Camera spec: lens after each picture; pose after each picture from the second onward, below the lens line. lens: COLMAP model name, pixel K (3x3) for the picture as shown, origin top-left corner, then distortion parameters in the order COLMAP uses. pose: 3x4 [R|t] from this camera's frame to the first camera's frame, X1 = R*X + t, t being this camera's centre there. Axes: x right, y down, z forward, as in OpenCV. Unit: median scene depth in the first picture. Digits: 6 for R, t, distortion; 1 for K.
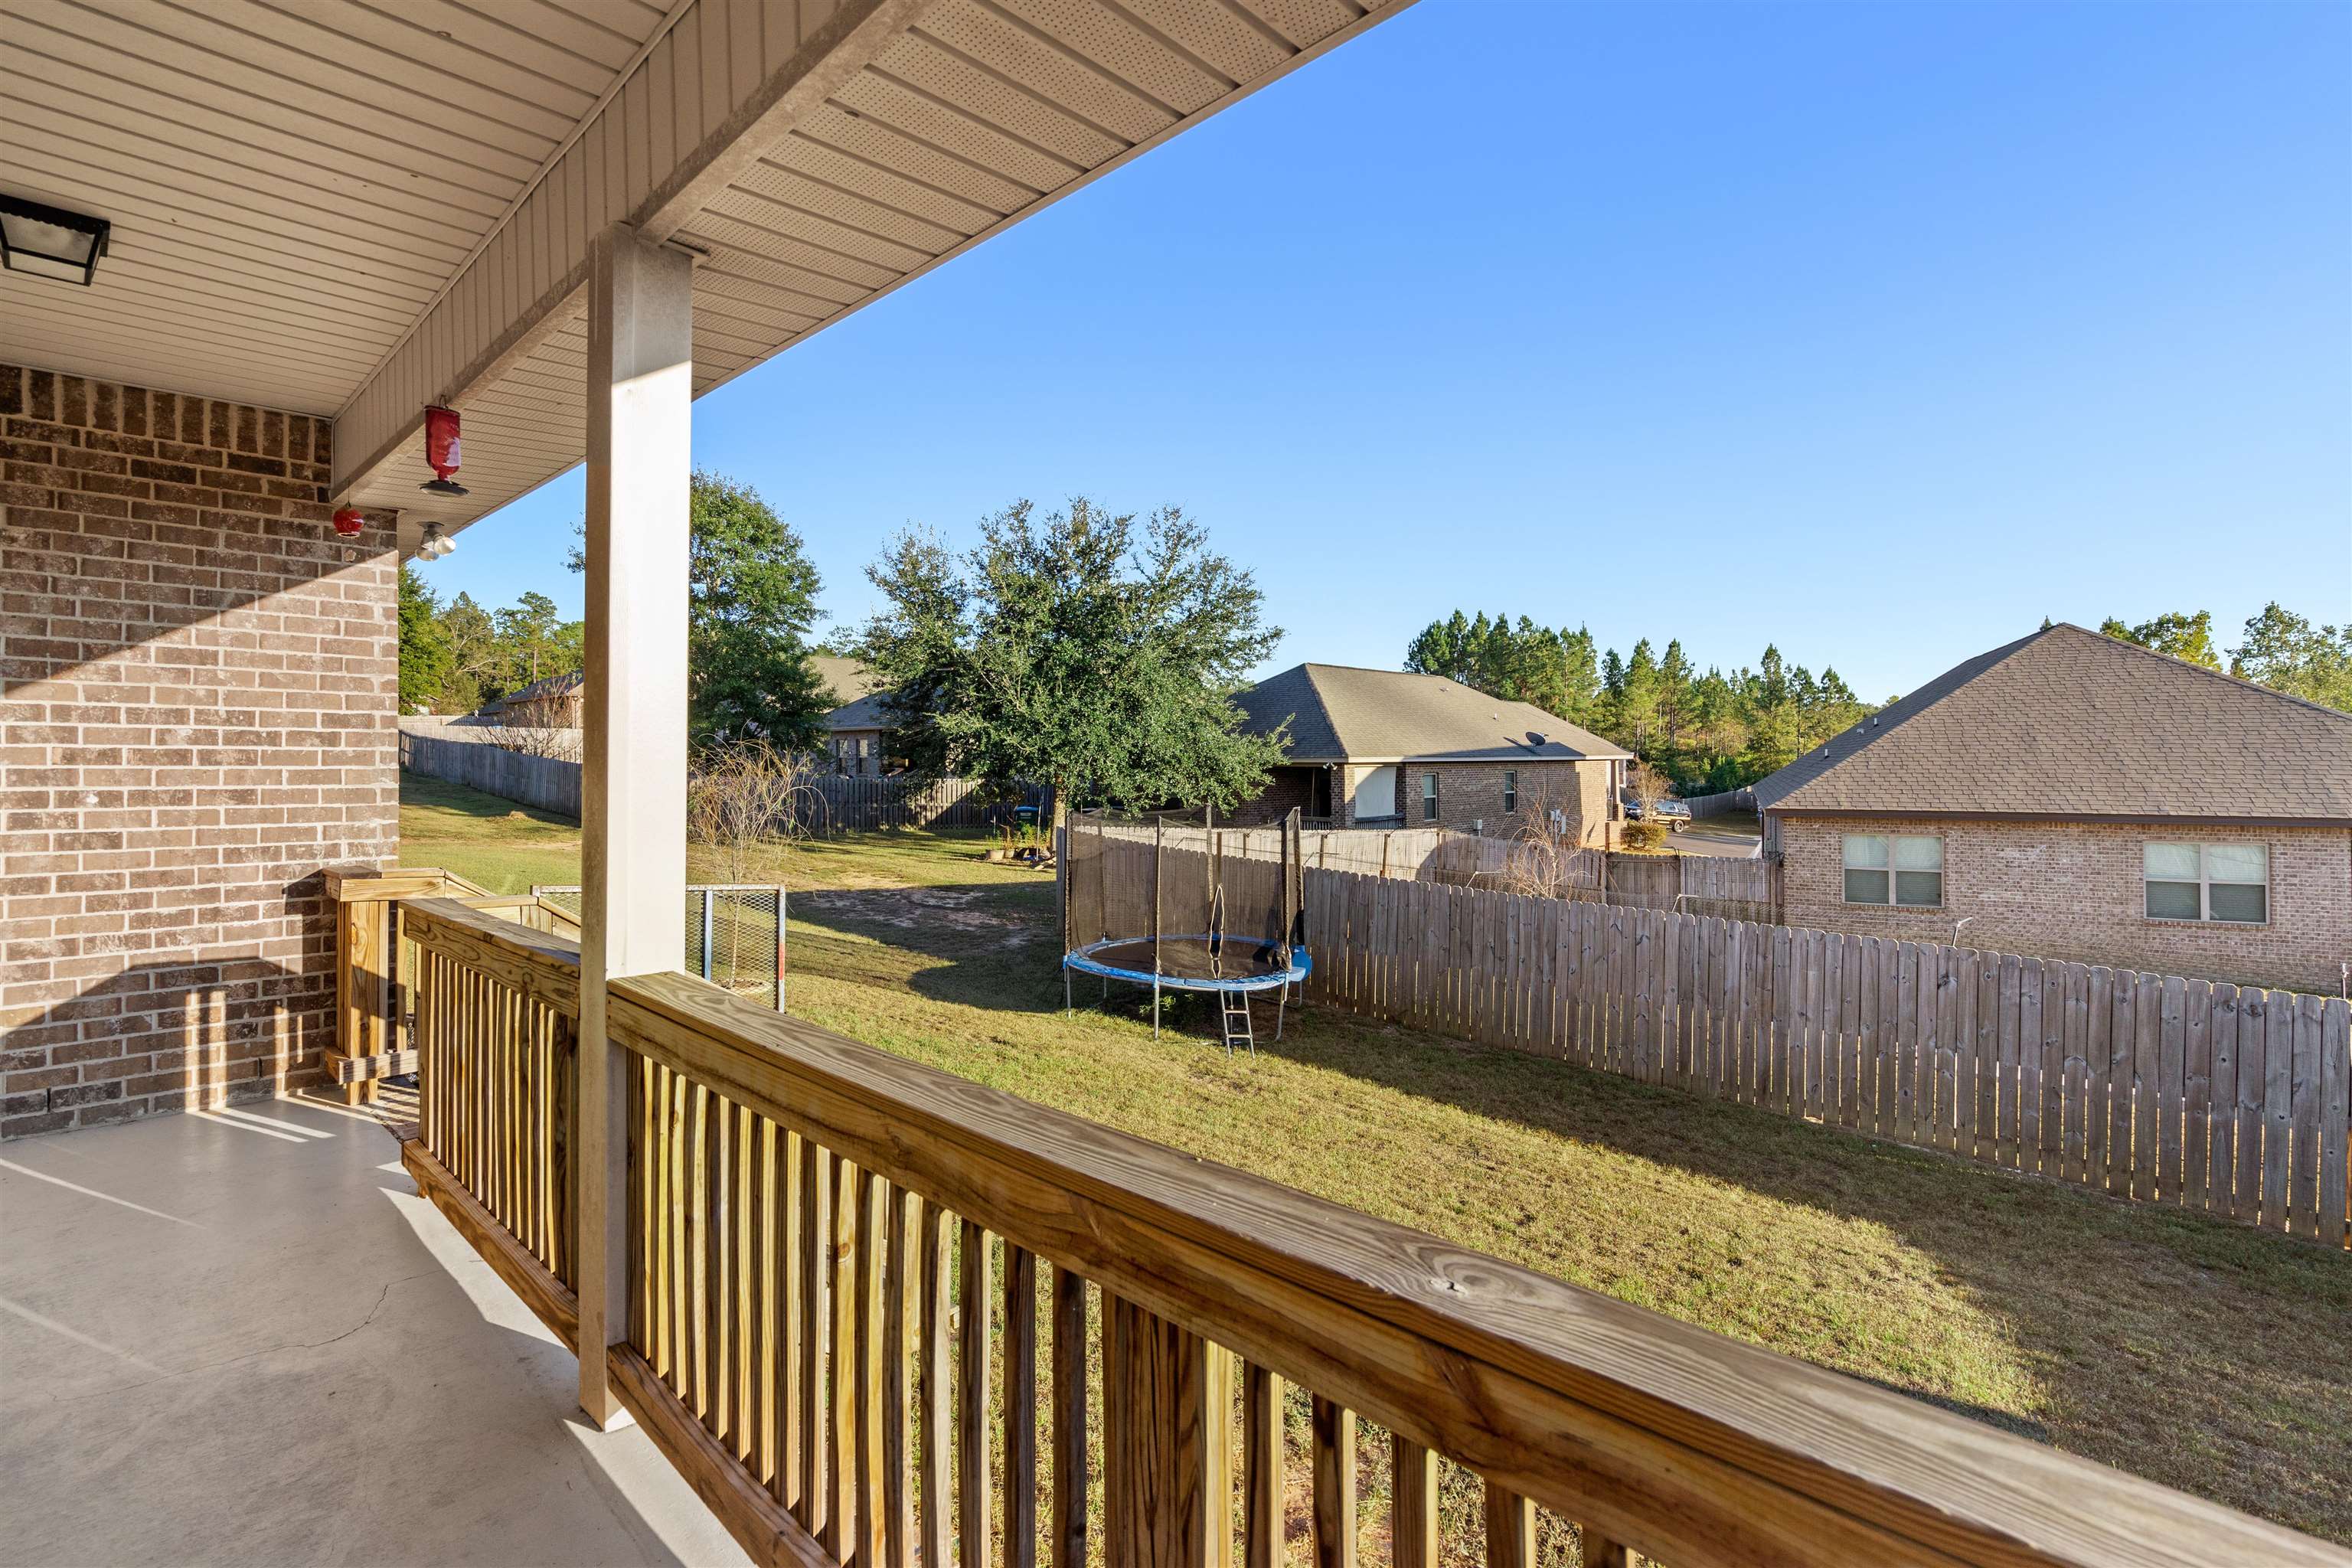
lens RADIAL K [[1090.6, 0, 1167.9], [0, 1090.6, 754.9], [0, 0, 1]] dist [-0.003684, 0.001758]
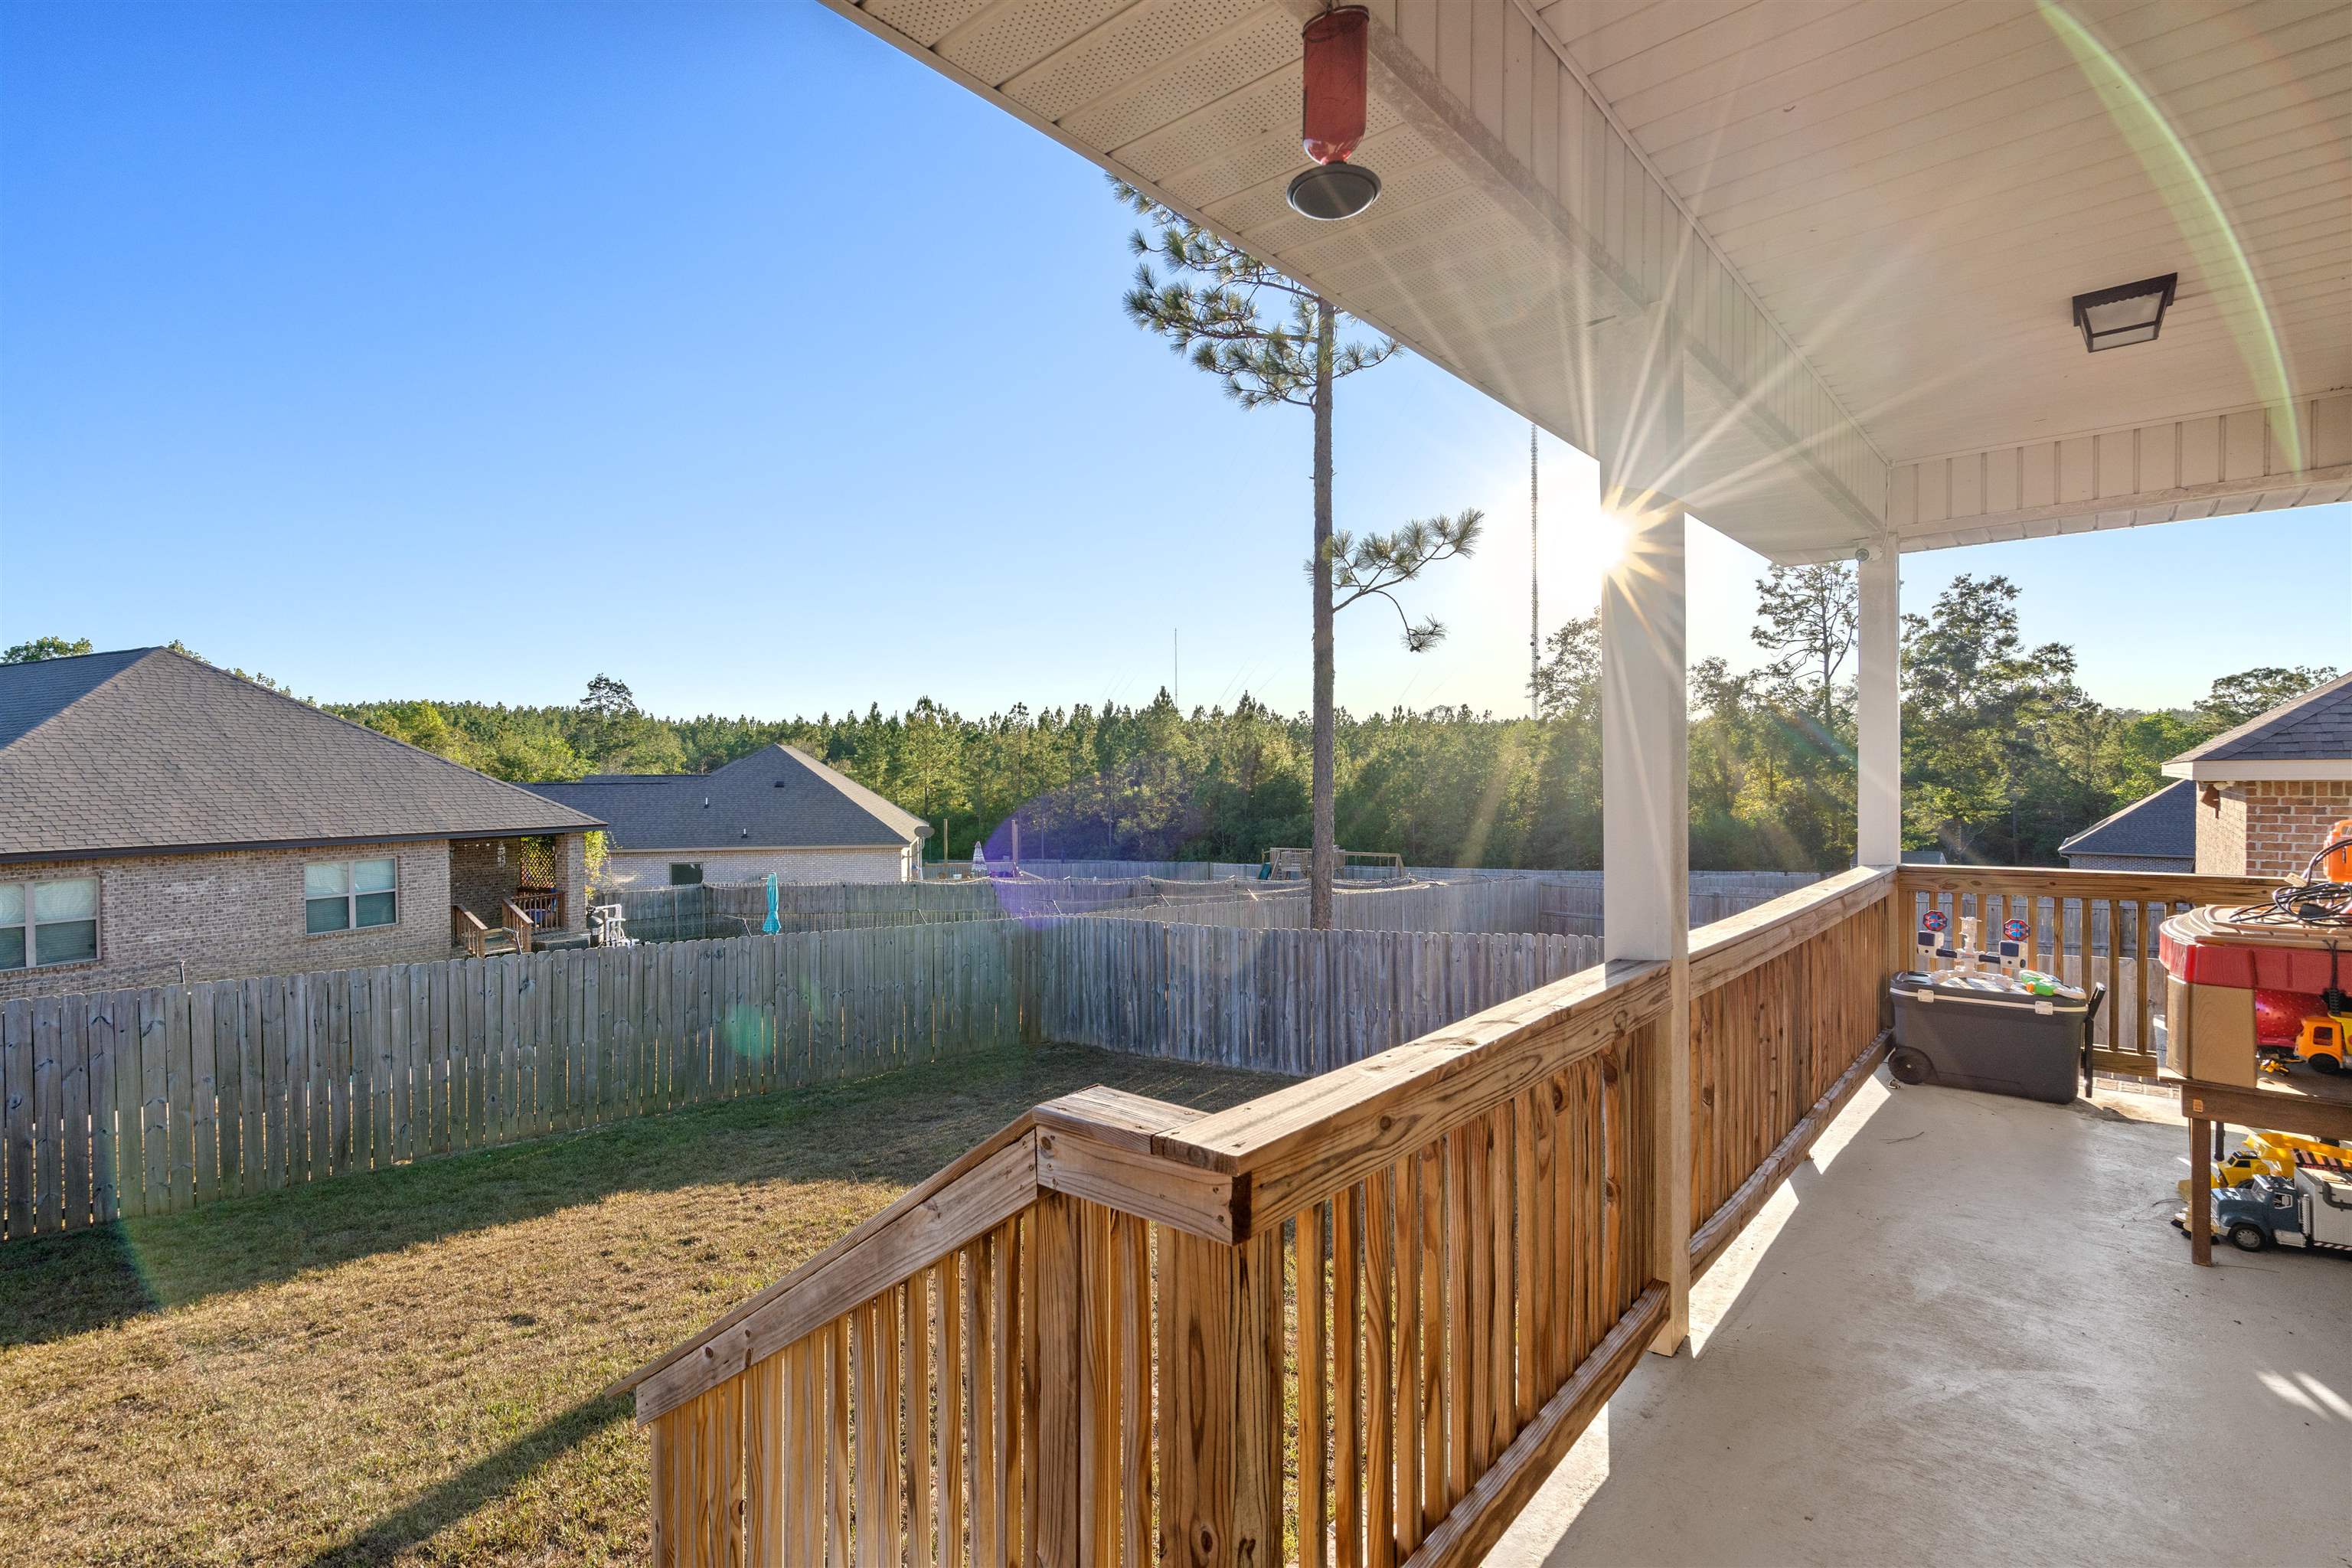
lens RADIAL K [[1068.7, 0, 1176.0], [0, 1068.7, 784.0], [0, 0, 1]] dist [-0.002441, 0.001615]
pose [[-0.043512, -0.005256, 0.999039, -0.180490], [0.006886, 0.999961, 0.005560, 0.000989], [-0.999029, 0.007121, -0.043474, 0.174961]]
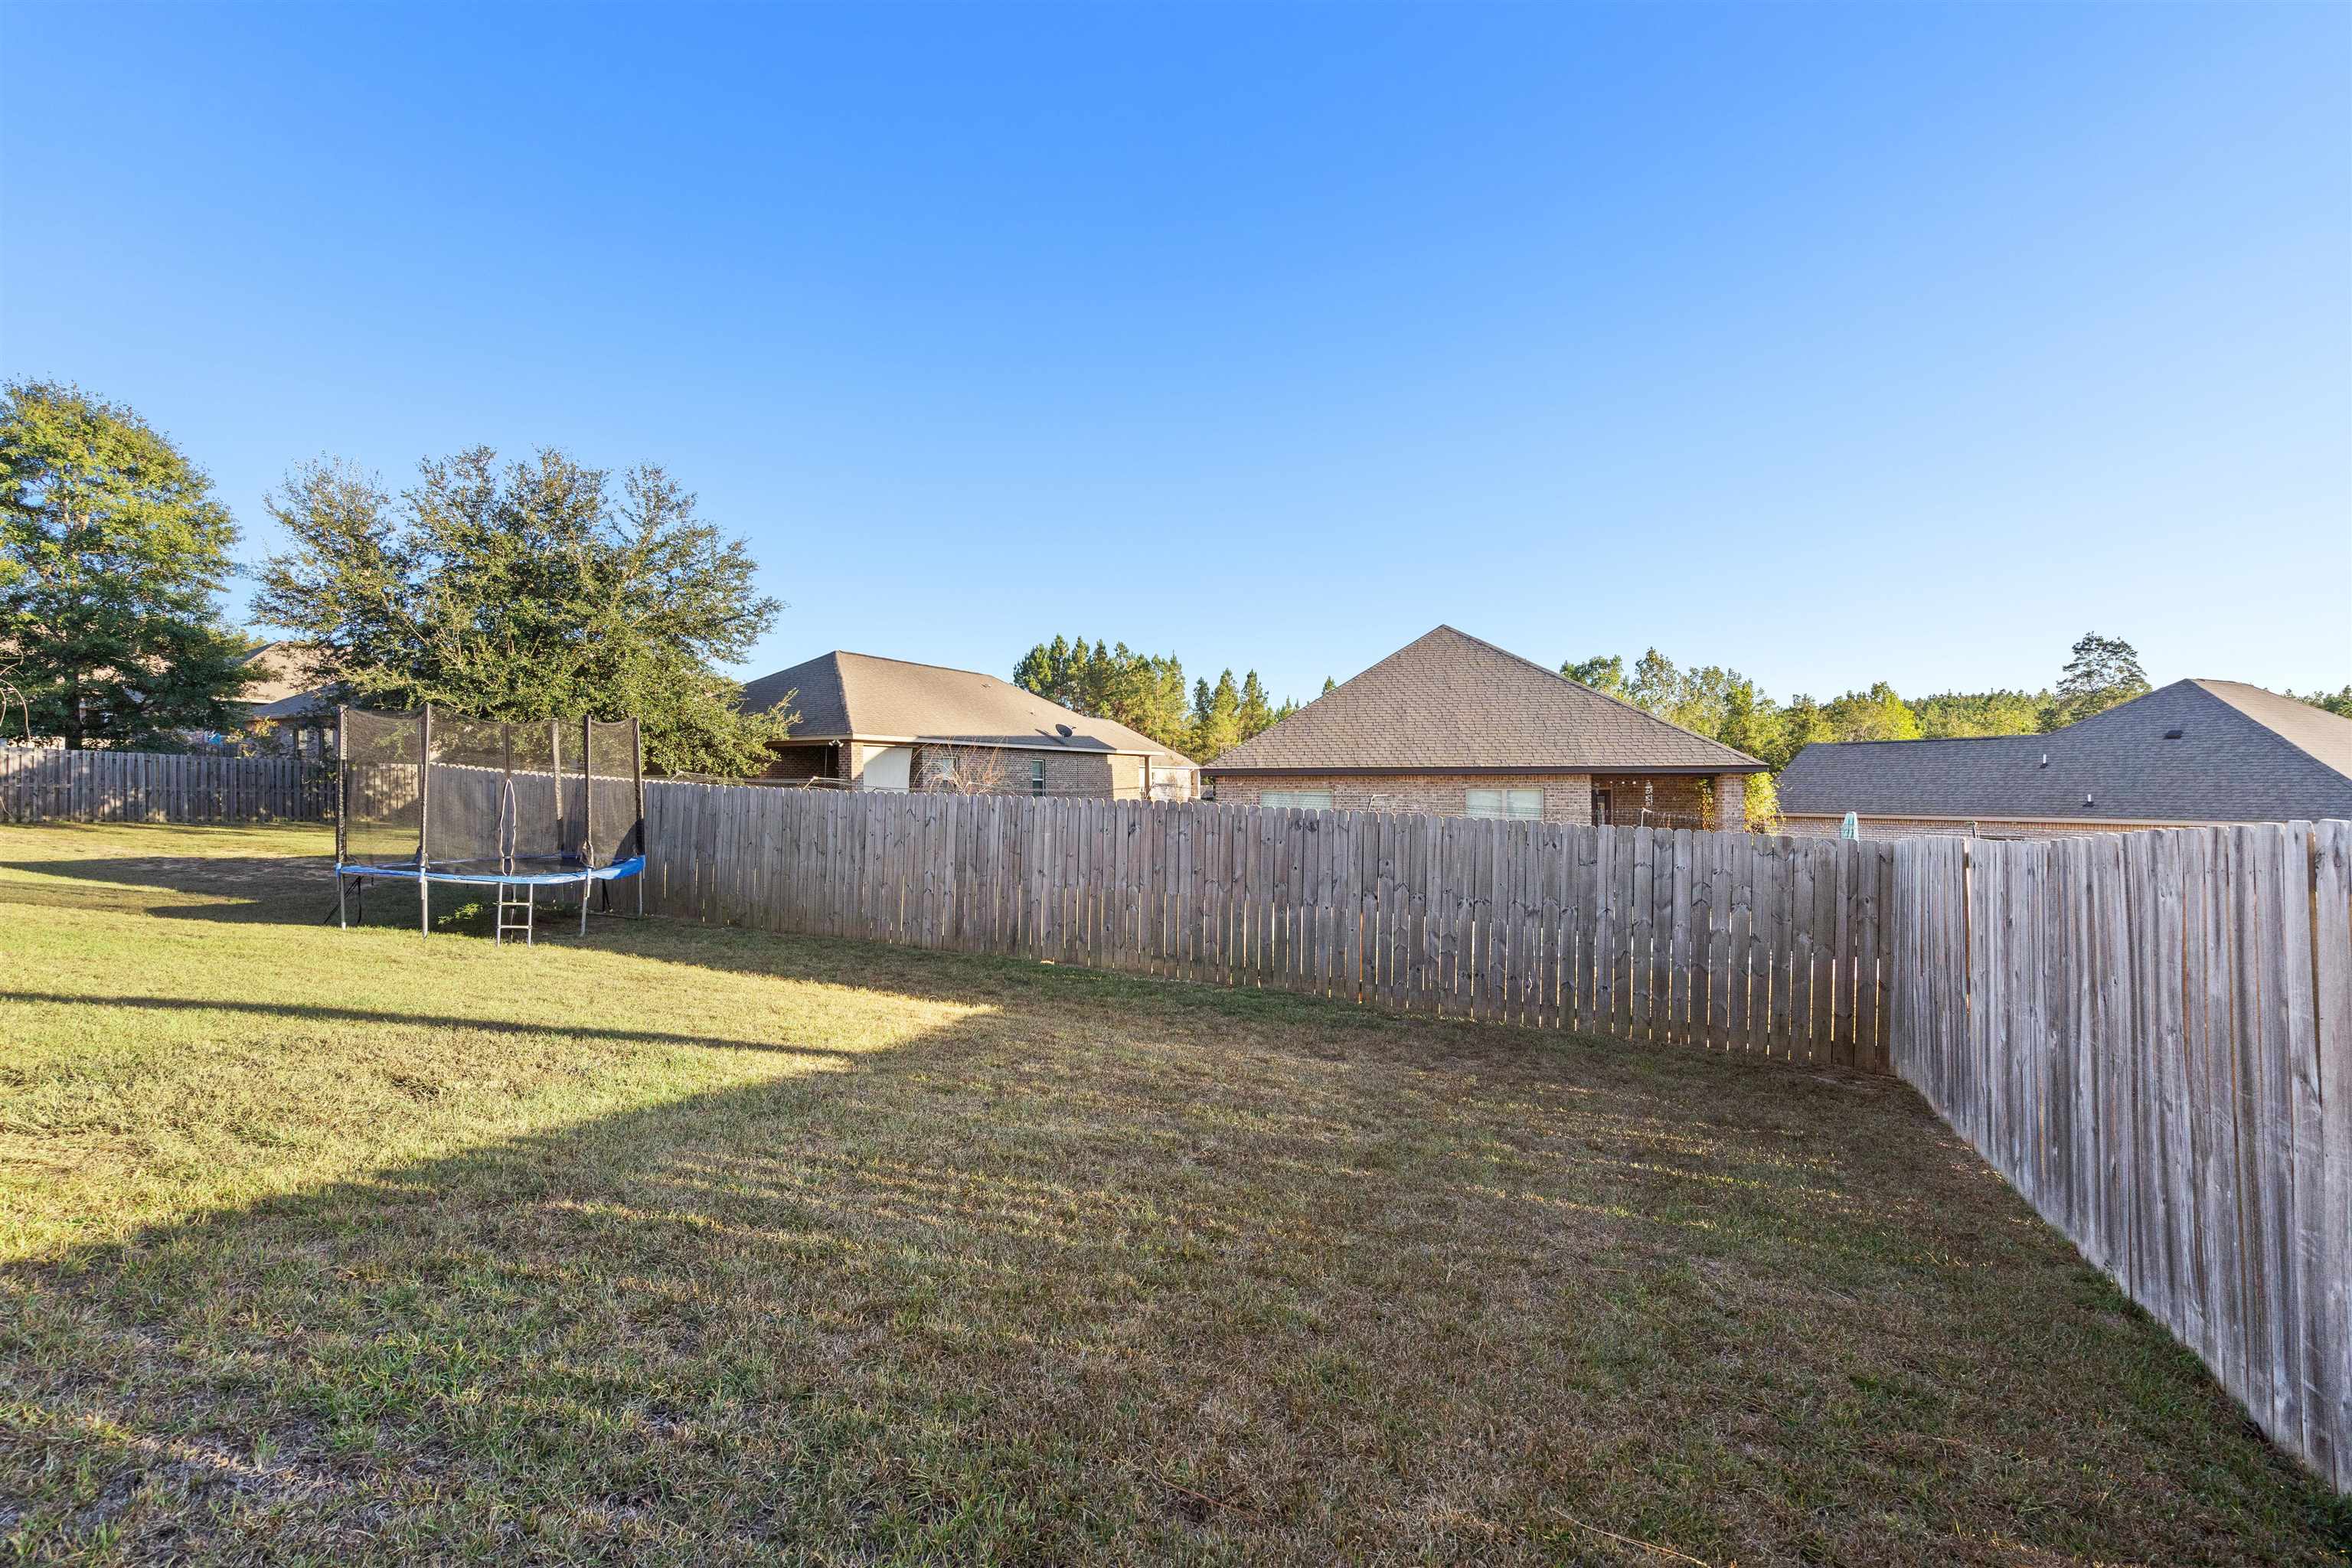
lens RADIAL K [[1068.7, 0, 1176.0], [0, 1068.7, 784.0], [0, 0, 1]] dist [-0.002441, 0.001615]
pose [[0.946873, 0.000407, 0.321608, 0.175229], [0.001660, 0.999980, -0.006150, 0.075508], [-0.321604, 0.006357, 0.946853, -0.050077]]
